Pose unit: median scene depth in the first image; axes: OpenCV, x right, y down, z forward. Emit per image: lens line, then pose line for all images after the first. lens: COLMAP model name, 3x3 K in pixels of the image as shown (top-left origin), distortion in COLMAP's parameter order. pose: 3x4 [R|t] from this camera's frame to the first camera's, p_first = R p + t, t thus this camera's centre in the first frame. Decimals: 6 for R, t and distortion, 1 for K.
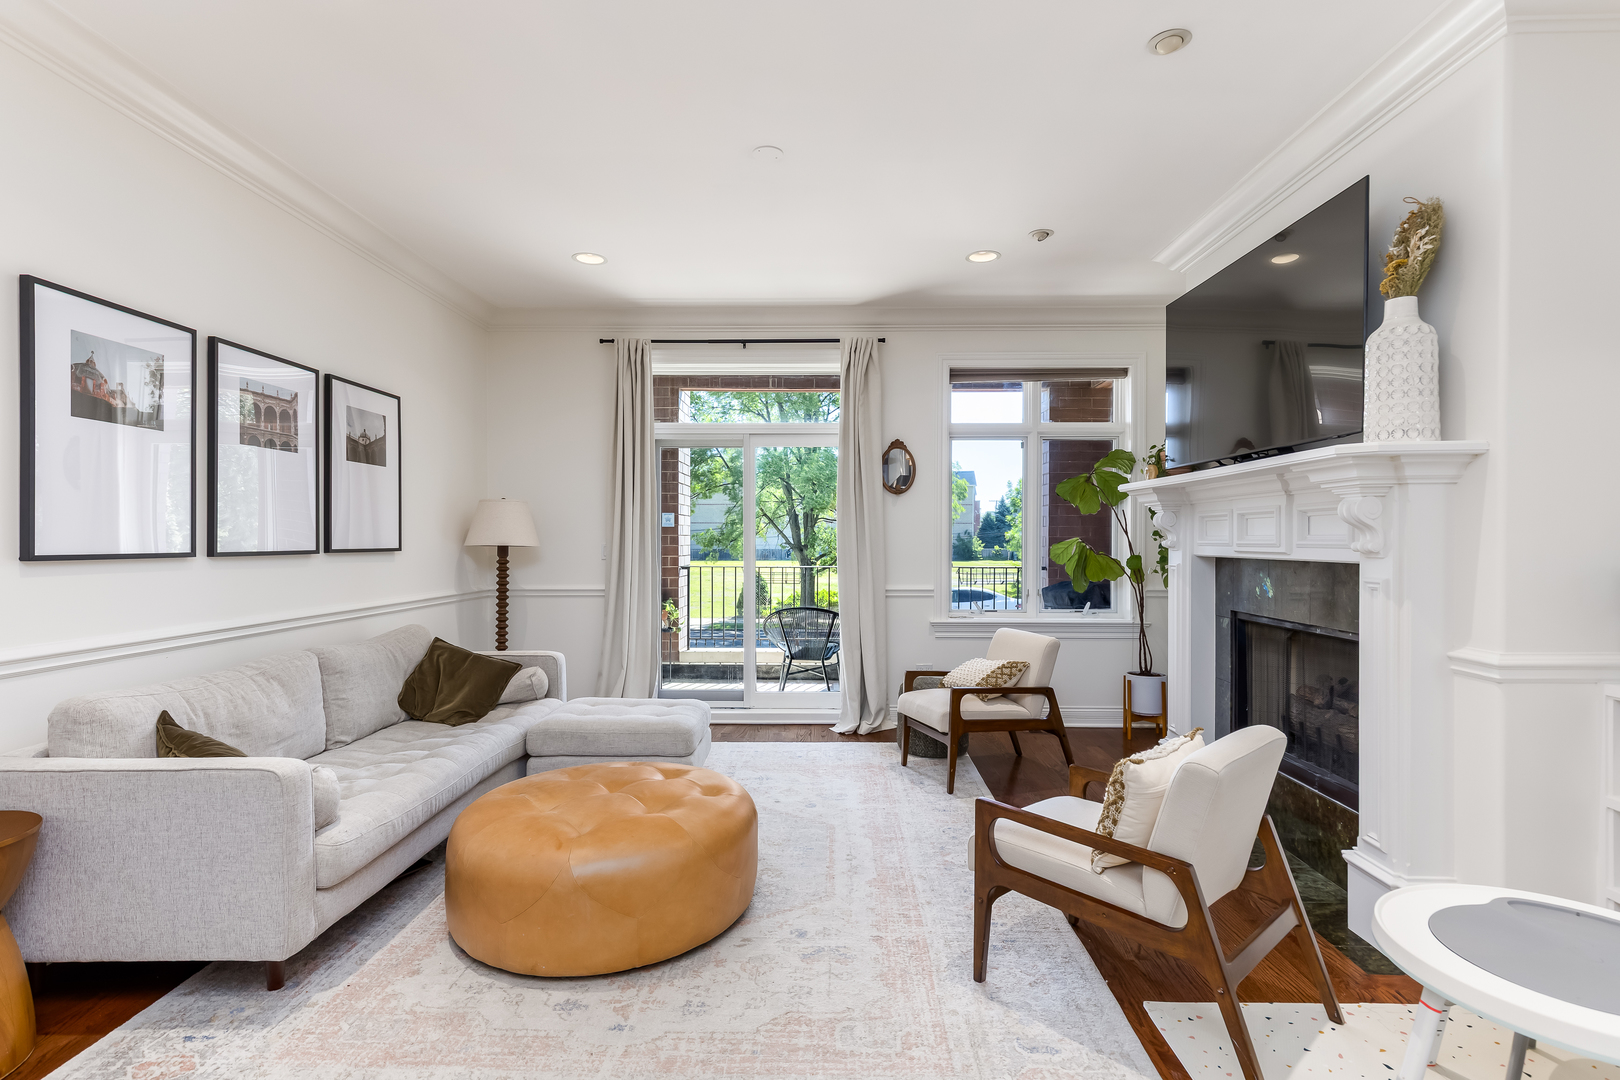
lens RADIAL K [[806.5, 0, 814.7], [0, 806.5, 540.5], [0, 0, 1]] dist [0.001926, 0.002080]
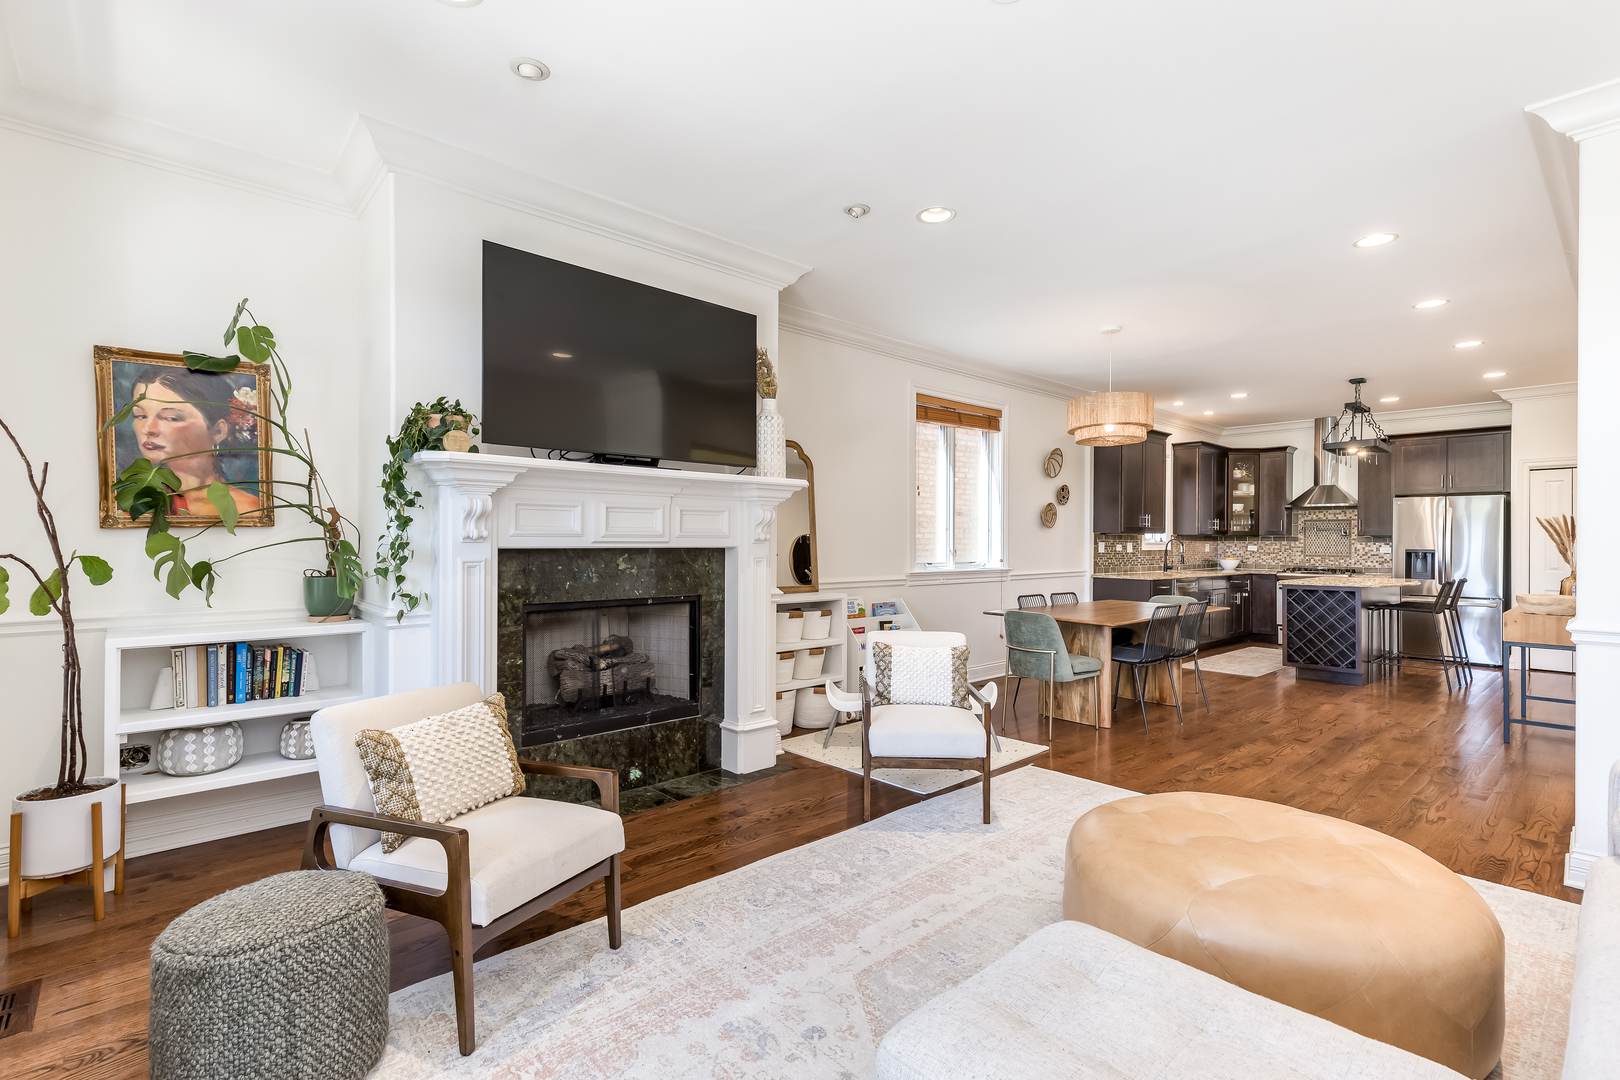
lens RADIAL K [[761.8, 0, 814.6], [0, 761.8, 543.0], [0, 0, 1]] dist [0.004457, 0.000241]
pose [[-0.696171, -0.010351, 0.717802, -0.345486], [-0.003457, 0.999933, 0.011066, 0.002354], [-0.717868, 0.005222, -0.696160, 1.294414]]
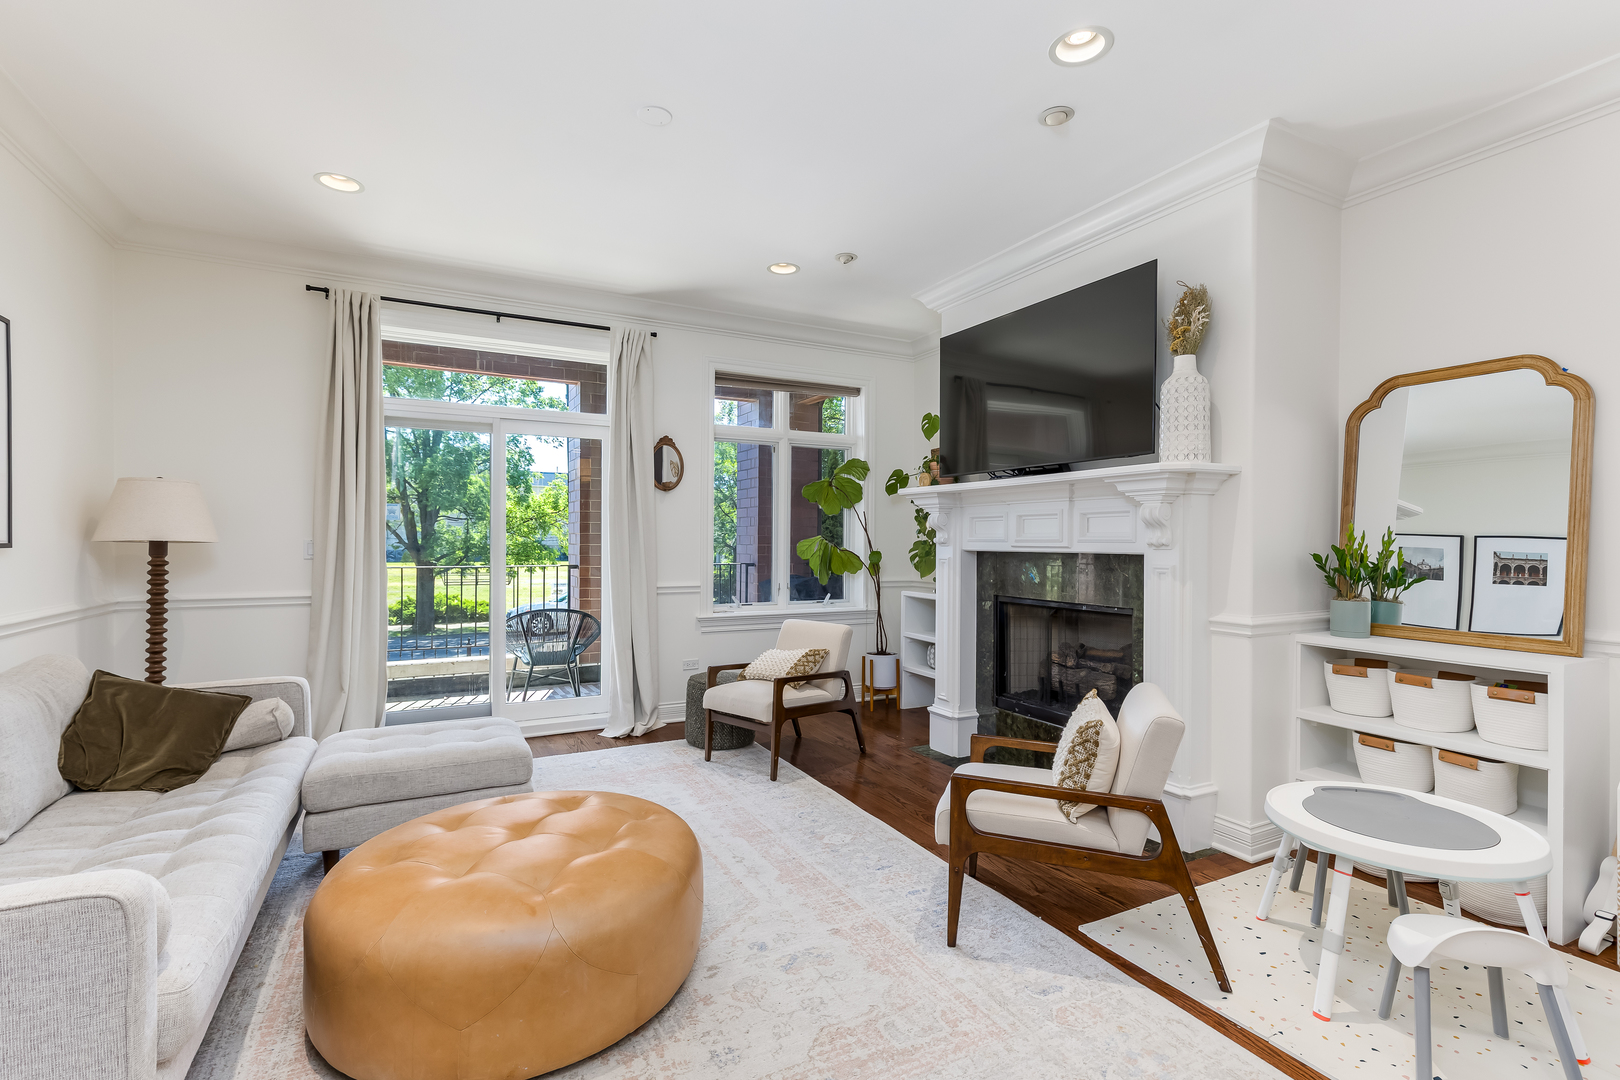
lens RADIAL K [[759.3, 0, 820.5], [0, 759.3, 539.4], [0, 0, 1]] dist [0.008047, 0.000135]
pose [[0.874280, 0.004090, 0.485405, -0.255449], [-0.002874, 0.999991, -0.003250, 0.006801], [-0.485414, 0.001447, 0.874283, 0.117985]]
